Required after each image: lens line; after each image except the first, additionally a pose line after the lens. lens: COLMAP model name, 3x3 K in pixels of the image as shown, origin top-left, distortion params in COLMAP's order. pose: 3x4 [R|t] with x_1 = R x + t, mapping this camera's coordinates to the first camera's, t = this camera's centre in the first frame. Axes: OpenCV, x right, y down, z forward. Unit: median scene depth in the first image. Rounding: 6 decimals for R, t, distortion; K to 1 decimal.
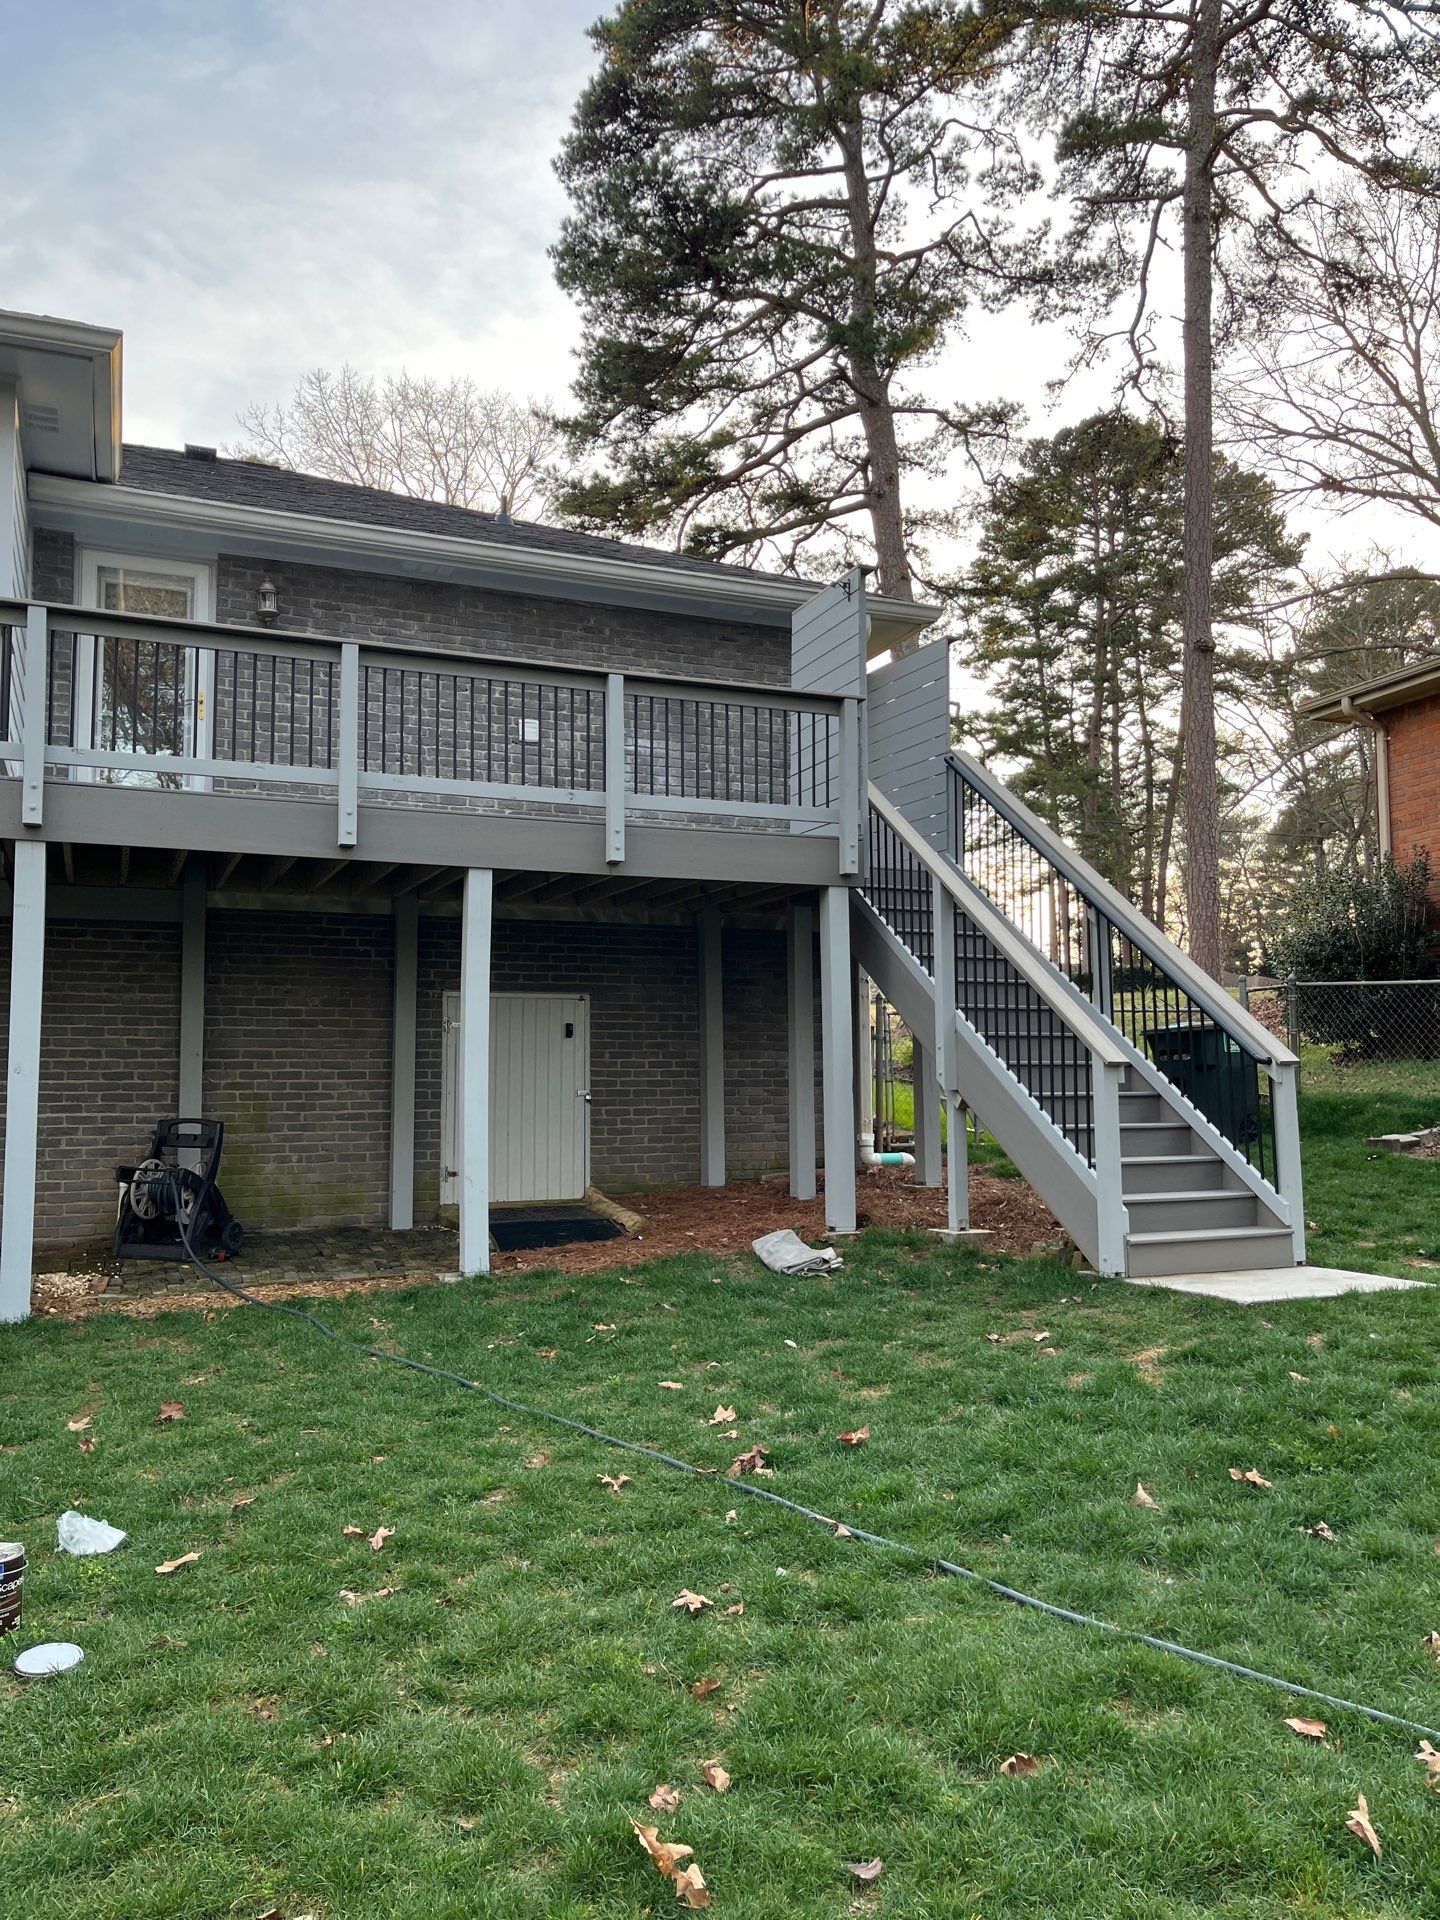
lens RADIAL K [[1453.5, 0, 718.4], [0, 1453.5, 967.1], [0, 0, 1]] dist [0.058381, -0.078407]
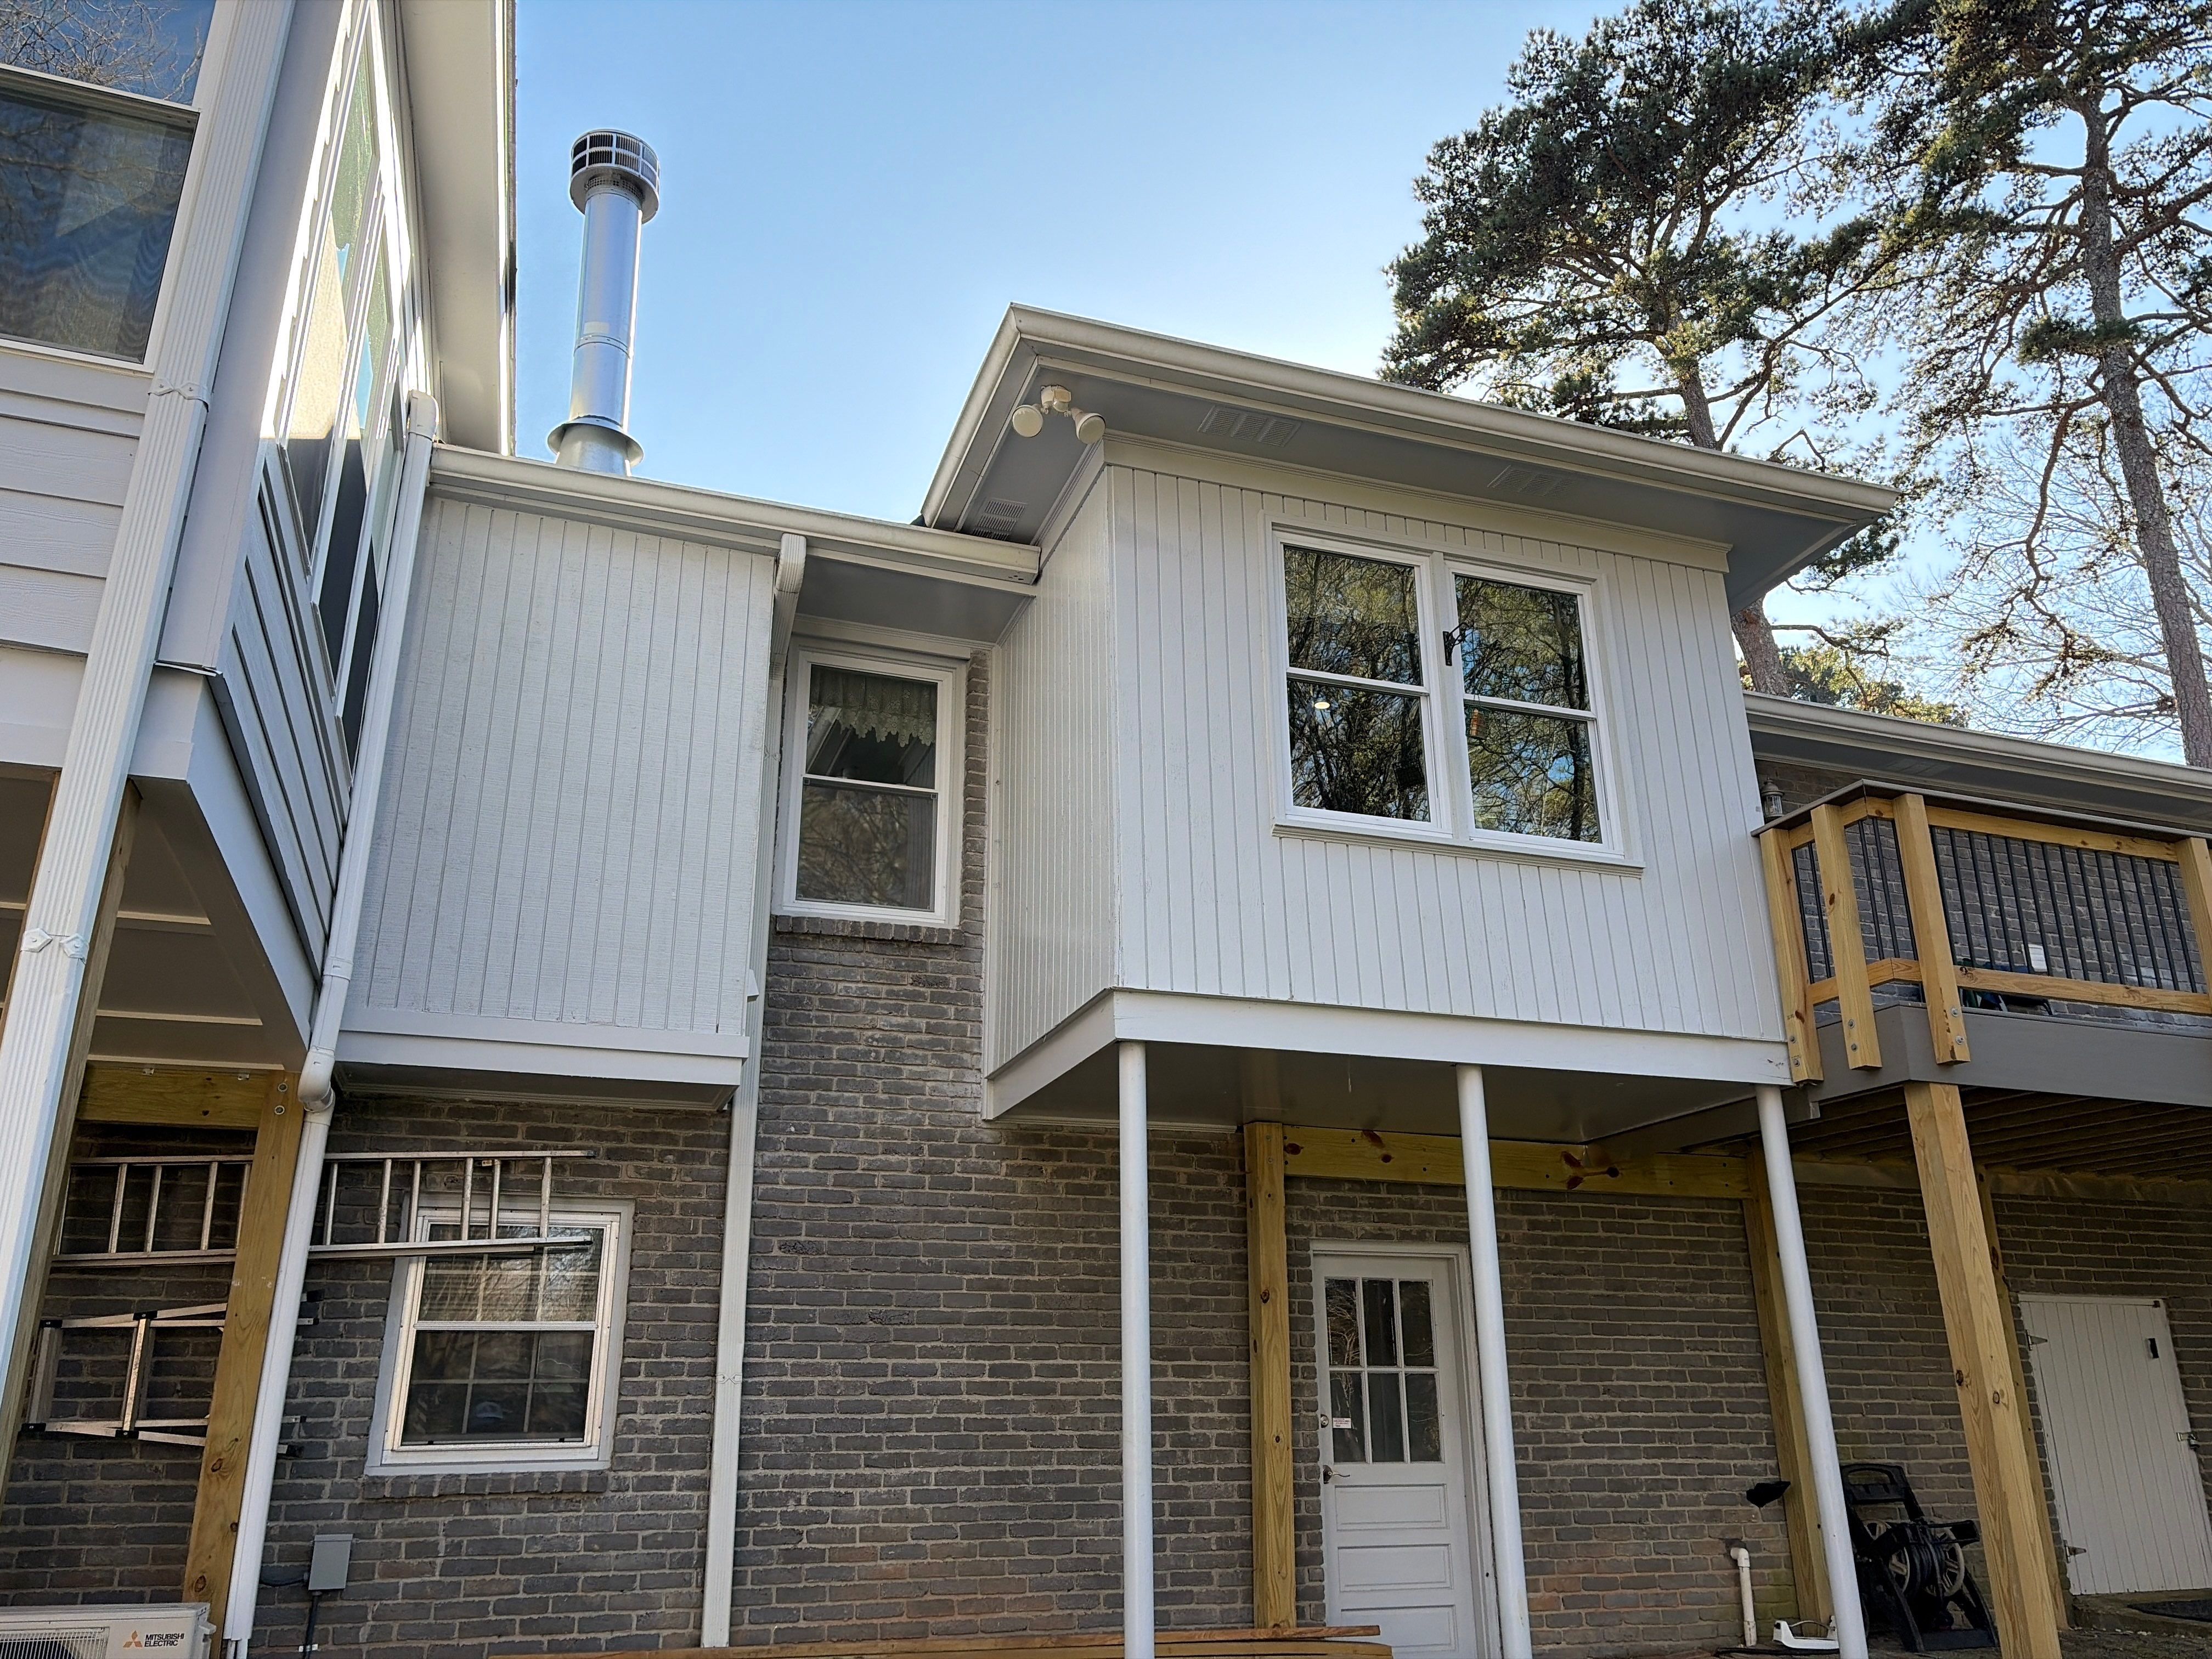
lens RADIAL K [[1663.1, 0, 1116.1], [0, 1663.1, 838.3], [0, 0, 1]] dist [0.042653, -0.038104]
pose [[0.998637, -0.015798, -0.049737, -0.592370], [0.002593, 0.966918, -0.255072, 0.009013], [0.052121, 0.254596, 0.965642, 0.061794]]
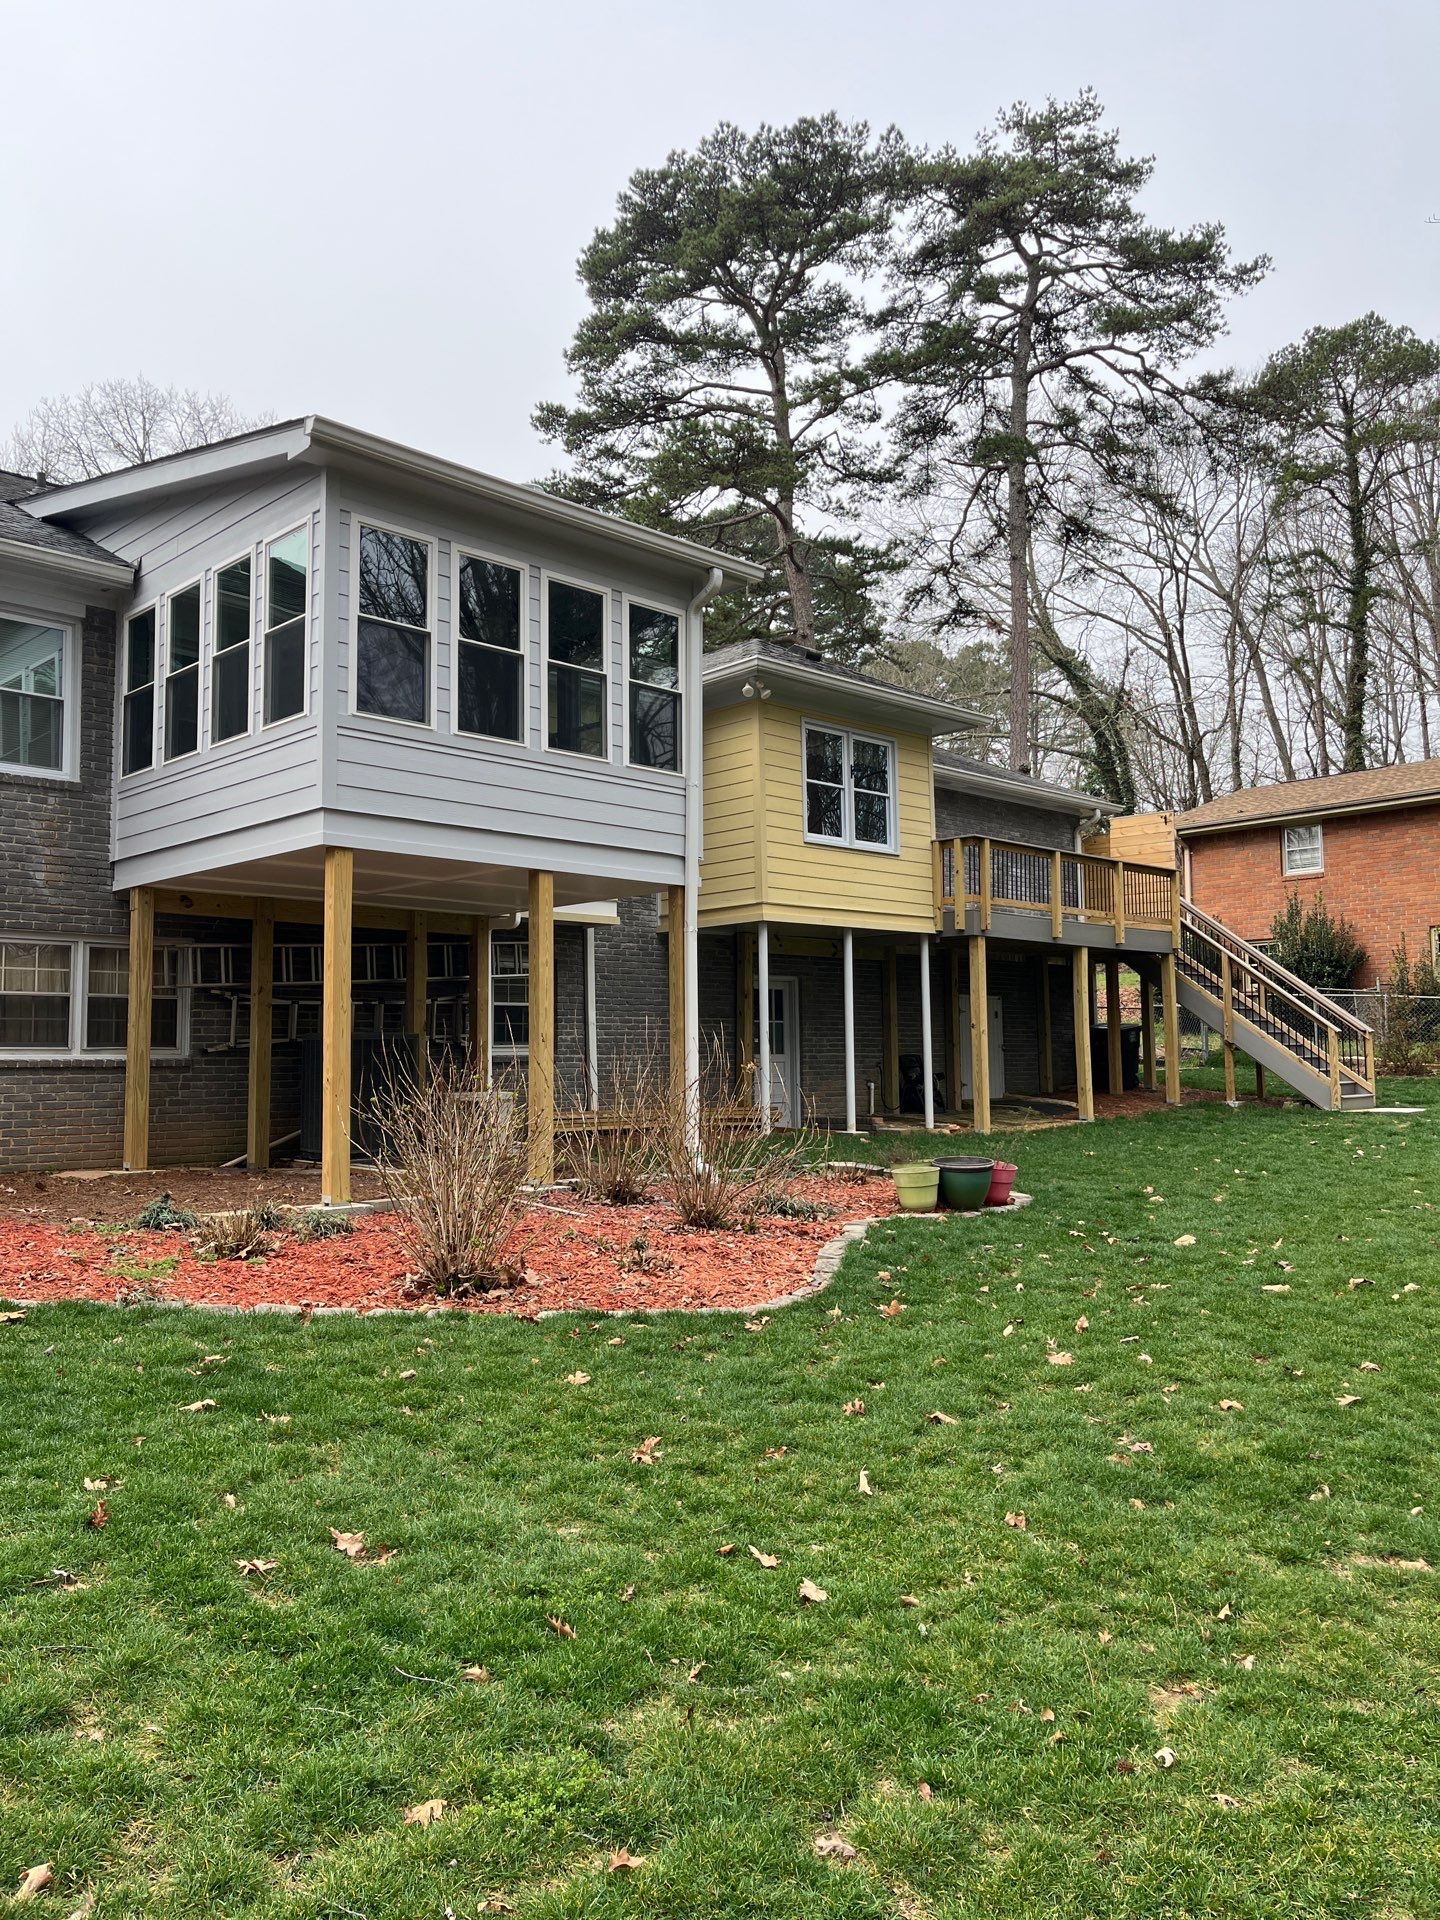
lens RADIAL K [[1419.5, 0, 720.0], [0, 1419.5, 960.0], [0, 0, 1]] dist [0.040794, -0.026387]
pose [[0.930545, 0.023852, 0.365399, -1.185482], [-0.029048, 0.999540, 0.008729, -0.038258], [-0.365022, -0.018737, 0.930810, -0.699393]]
